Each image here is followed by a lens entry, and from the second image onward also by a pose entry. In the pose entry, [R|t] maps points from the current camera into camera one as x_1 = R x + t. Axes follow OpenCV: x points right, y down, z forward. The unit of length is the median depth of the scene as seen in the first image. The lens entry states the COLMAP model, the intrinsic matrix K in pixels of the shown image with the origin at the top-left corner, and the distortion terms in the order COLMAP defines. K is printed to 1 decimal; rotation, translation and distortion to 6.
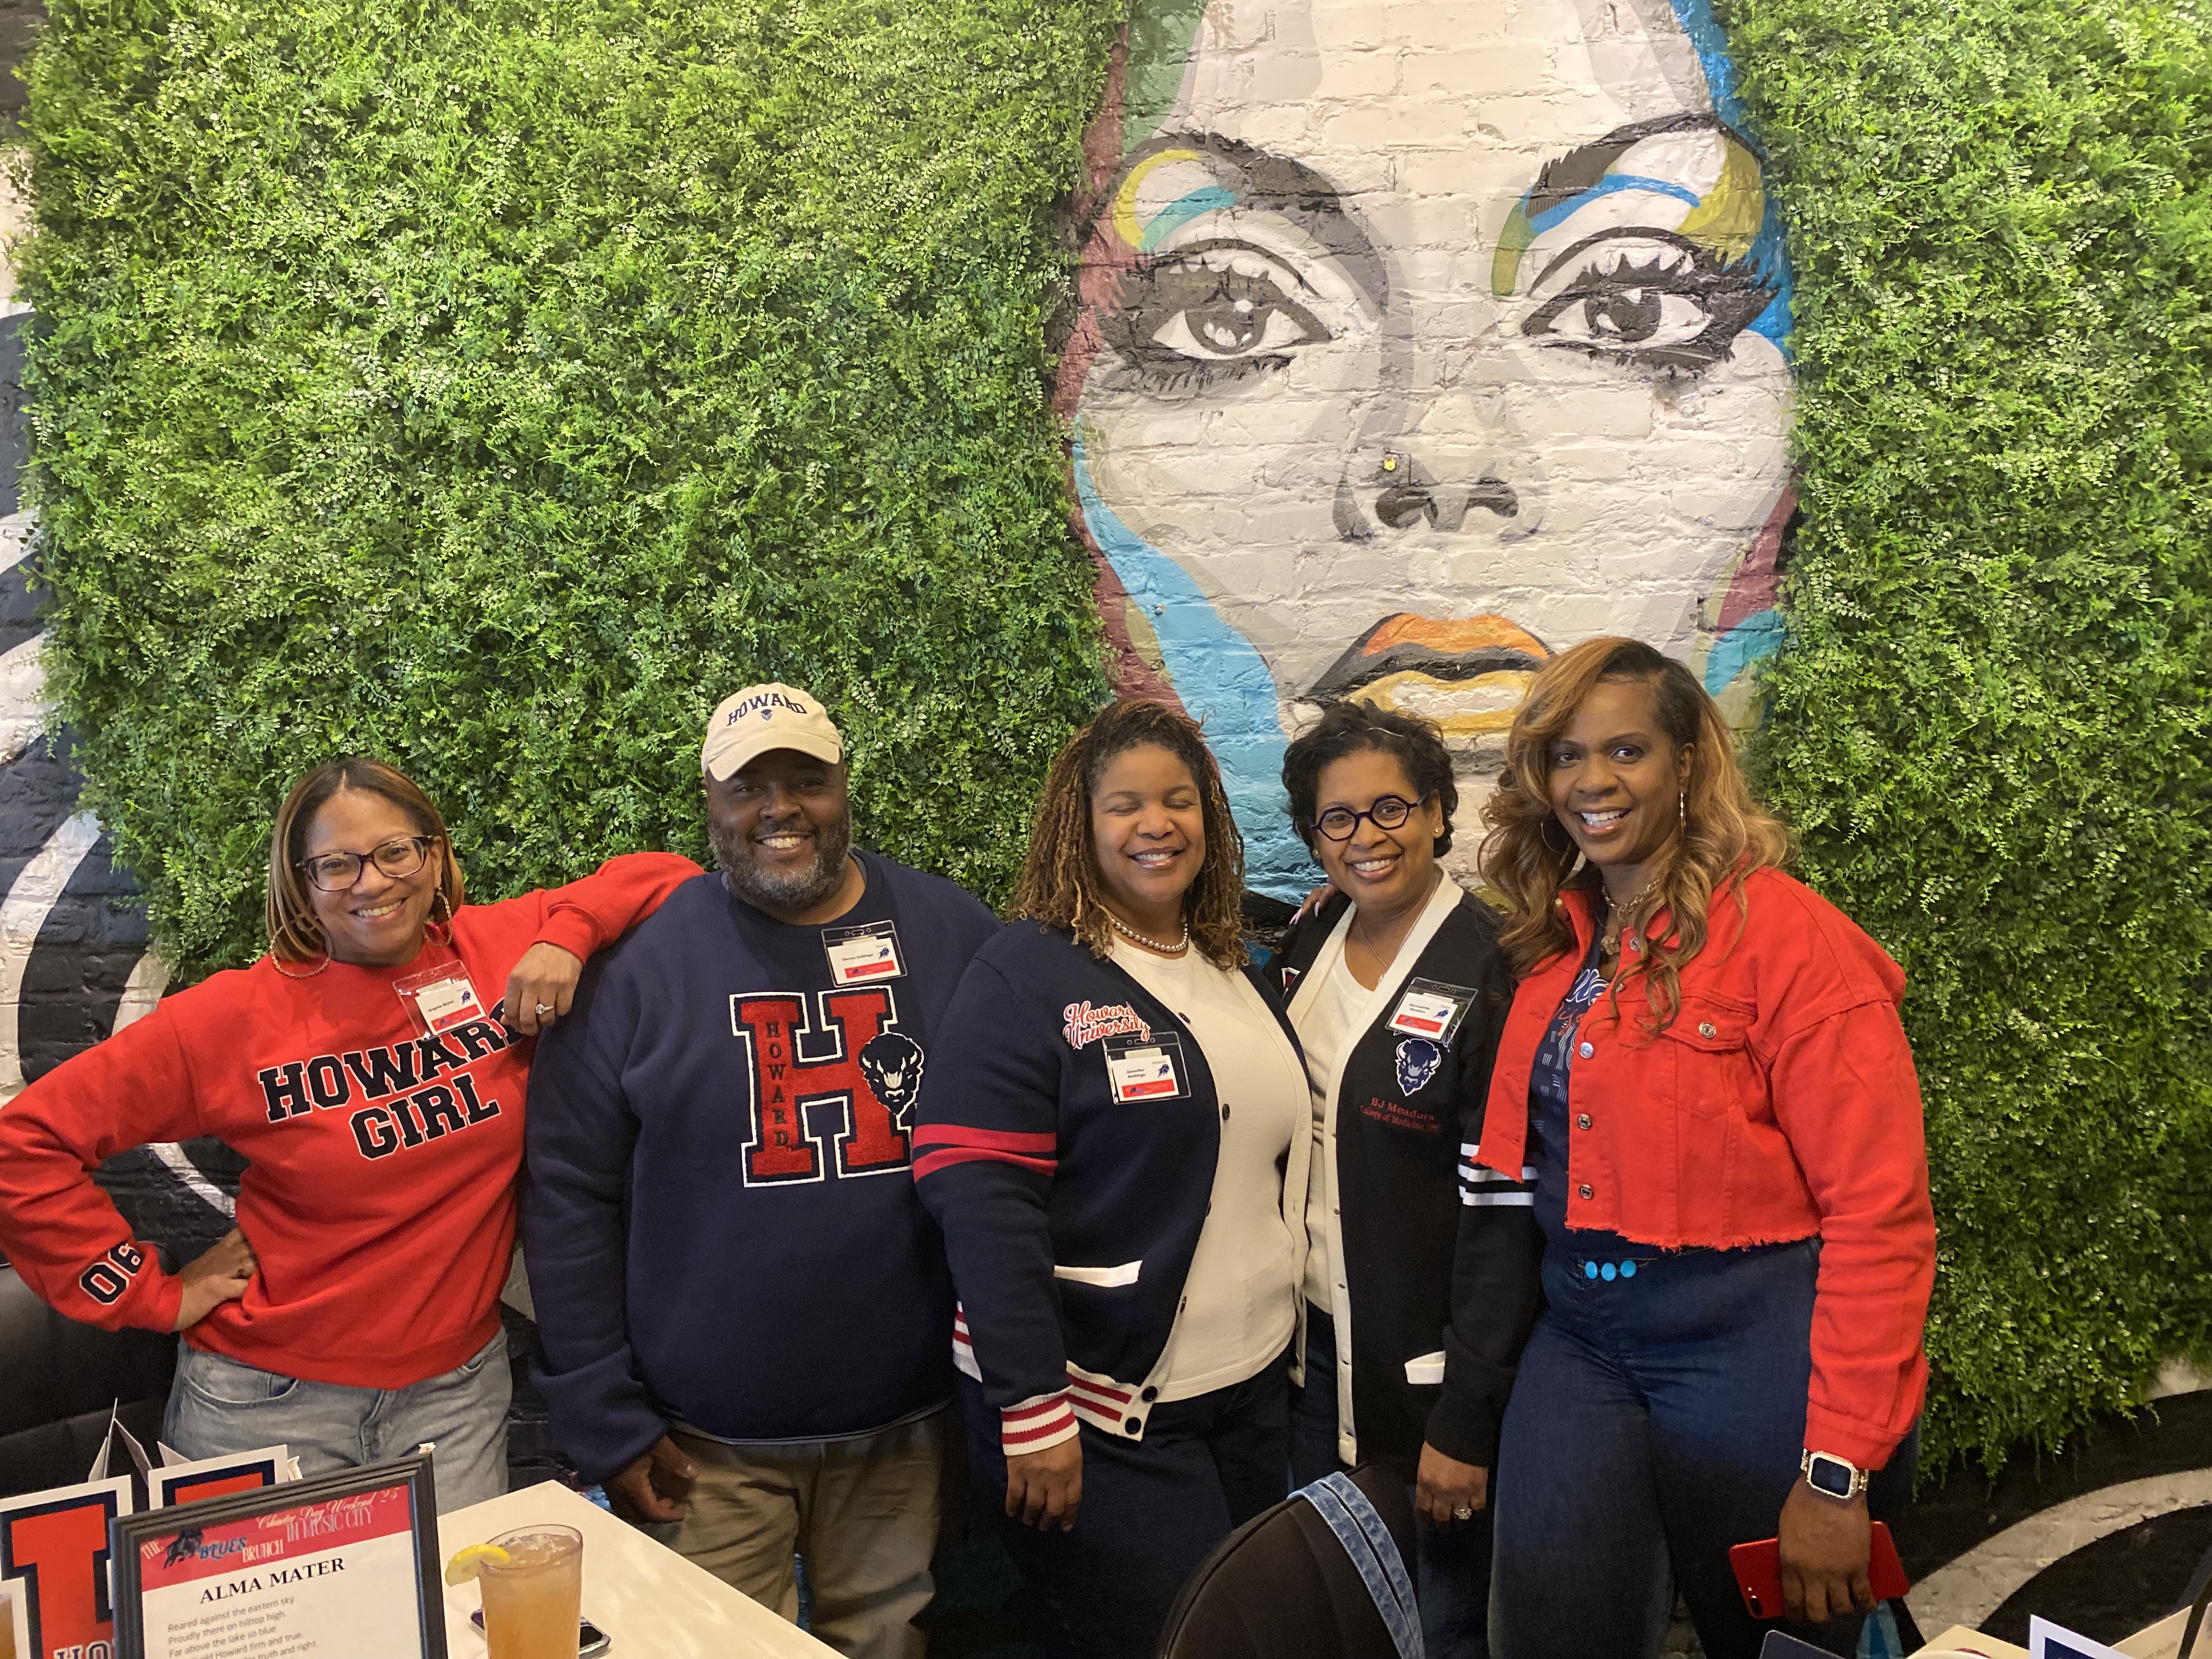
lens RADIAL K [[1665.8, 0, 1094.0], [0, 1665.8, 822.5], [0, 0, 1]] dist [0.045596, -0.032683]
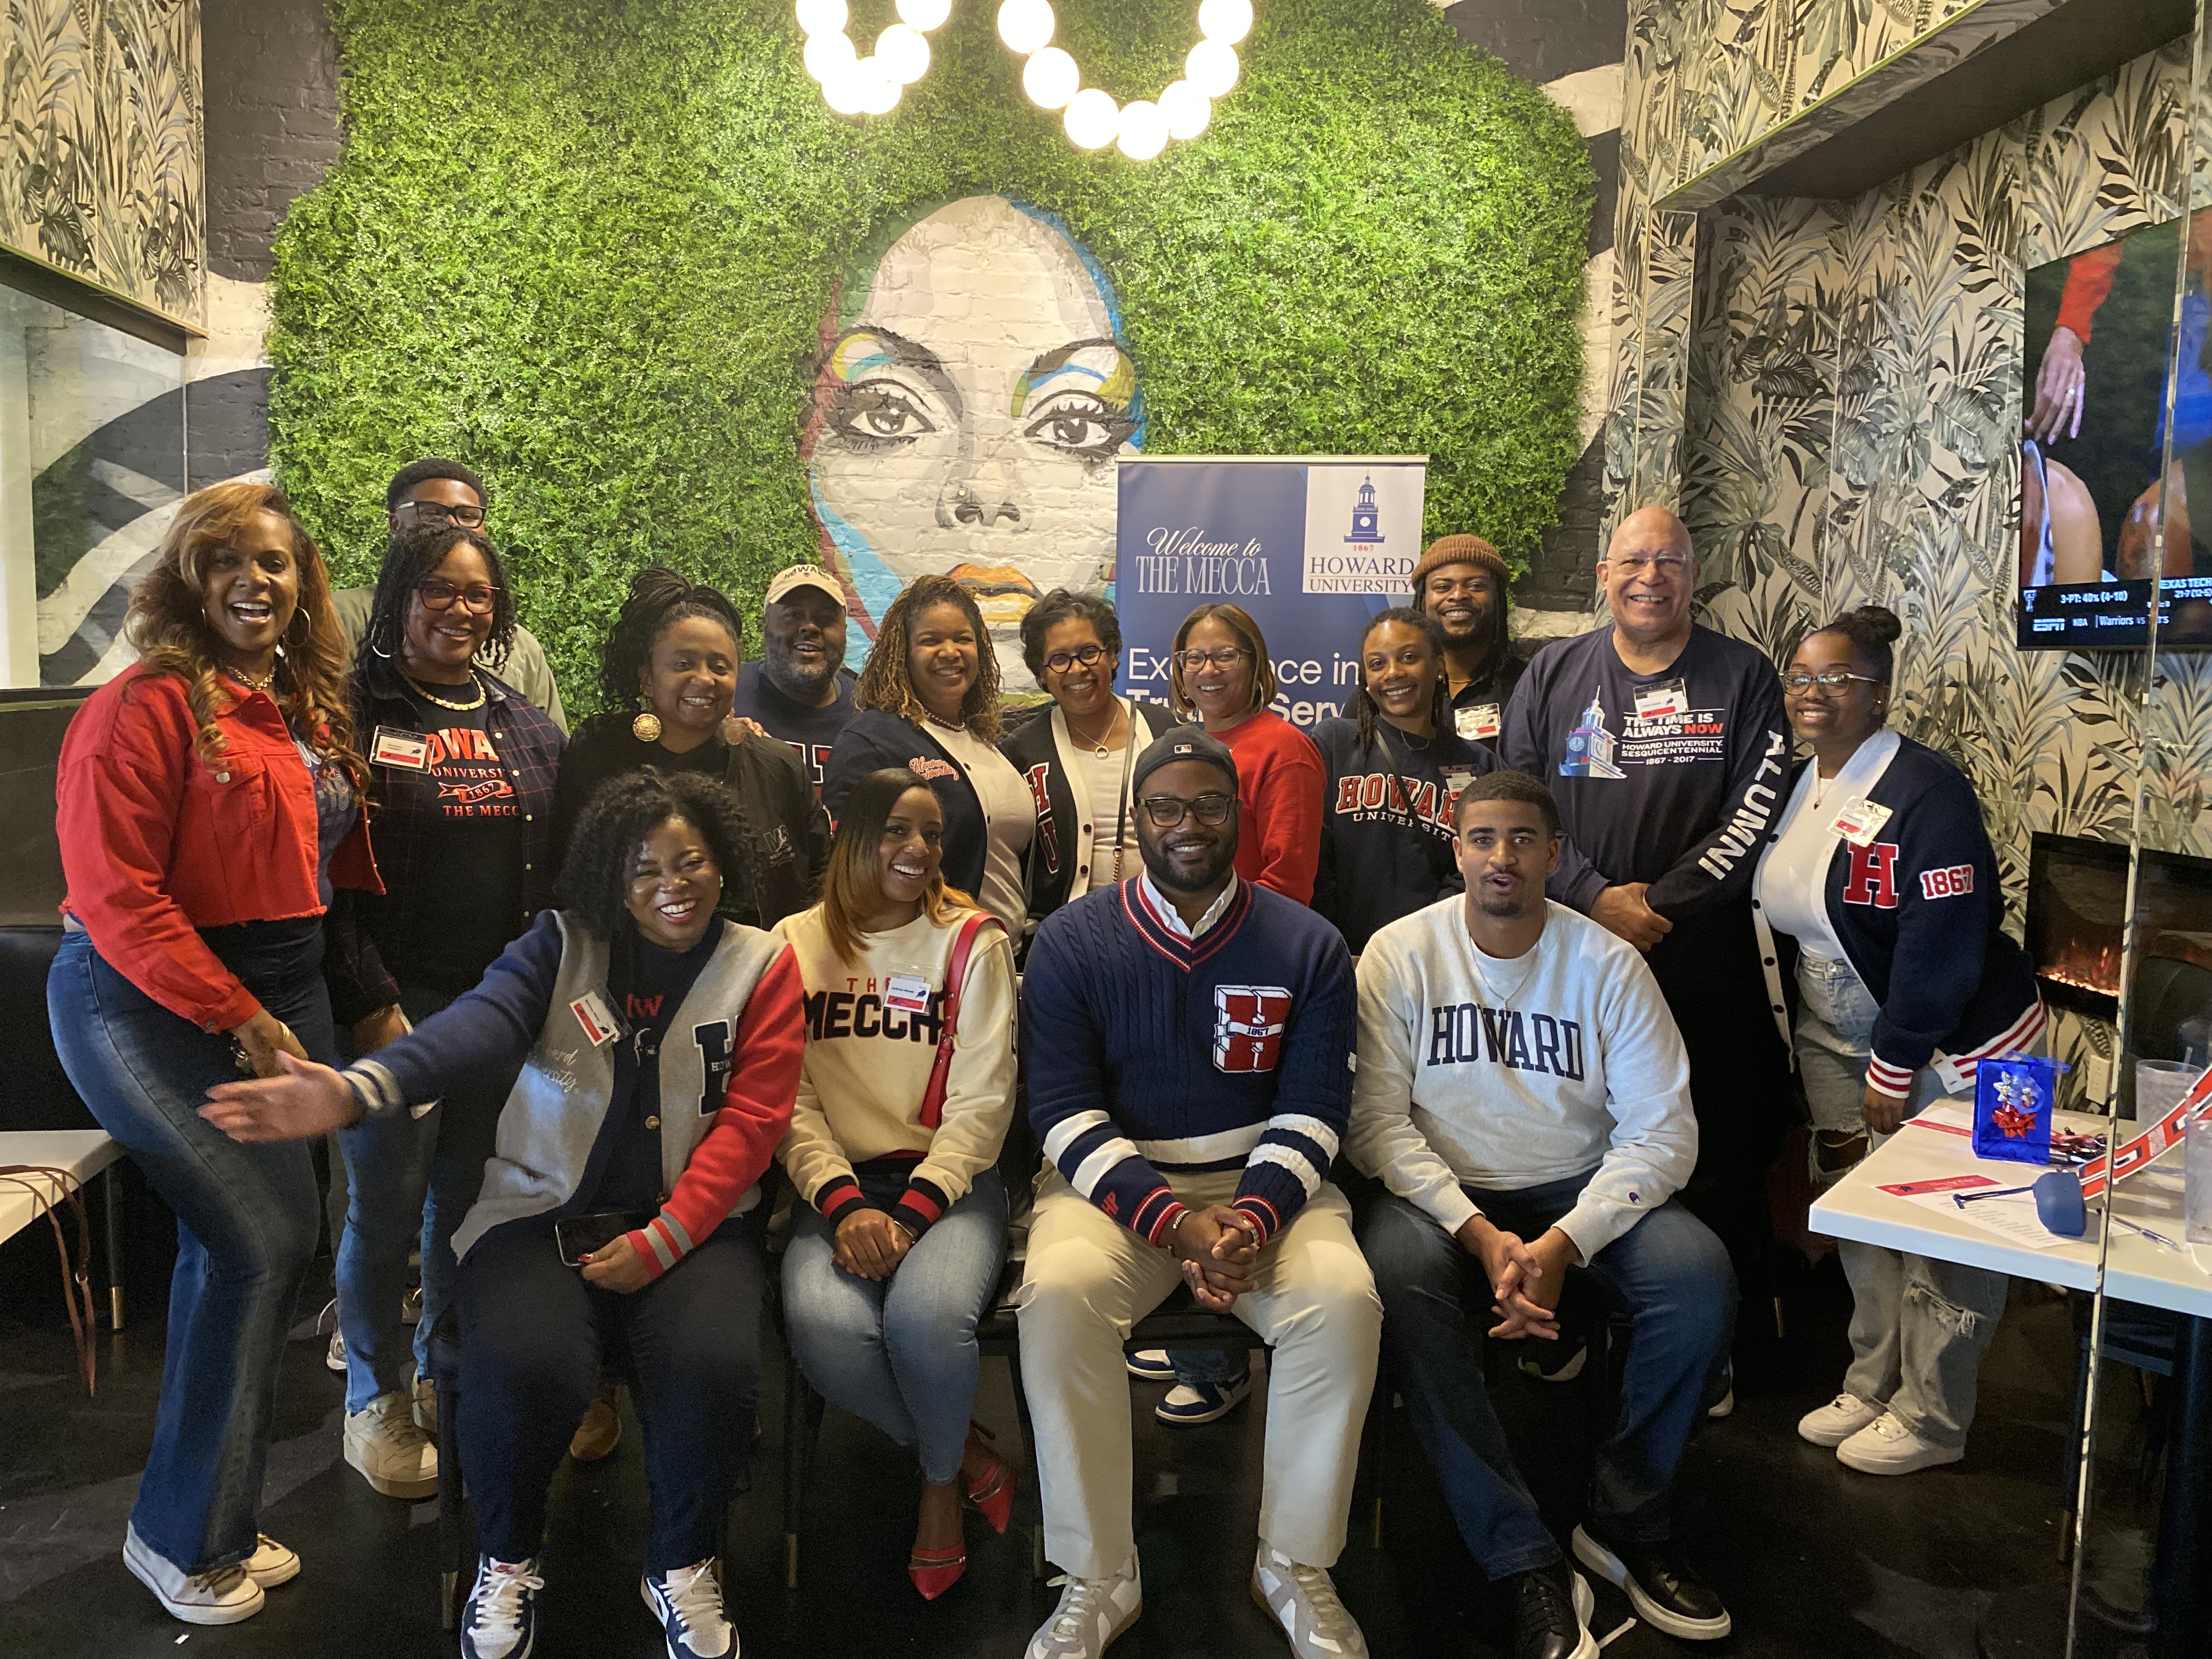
lens RADIAL K [[1665.8, 0, 1111.8], [0, 1665.8, 838.2], [0, 0, 1]] dist [0.045596, -0.032683]
pose [[0.983452, 0.025504, 0.179363, -0.005311], [-0.036359, 0.997684, 0.057493, 0.098514], [-0.177481, -0.063064, 0.982102, -1.176866]]
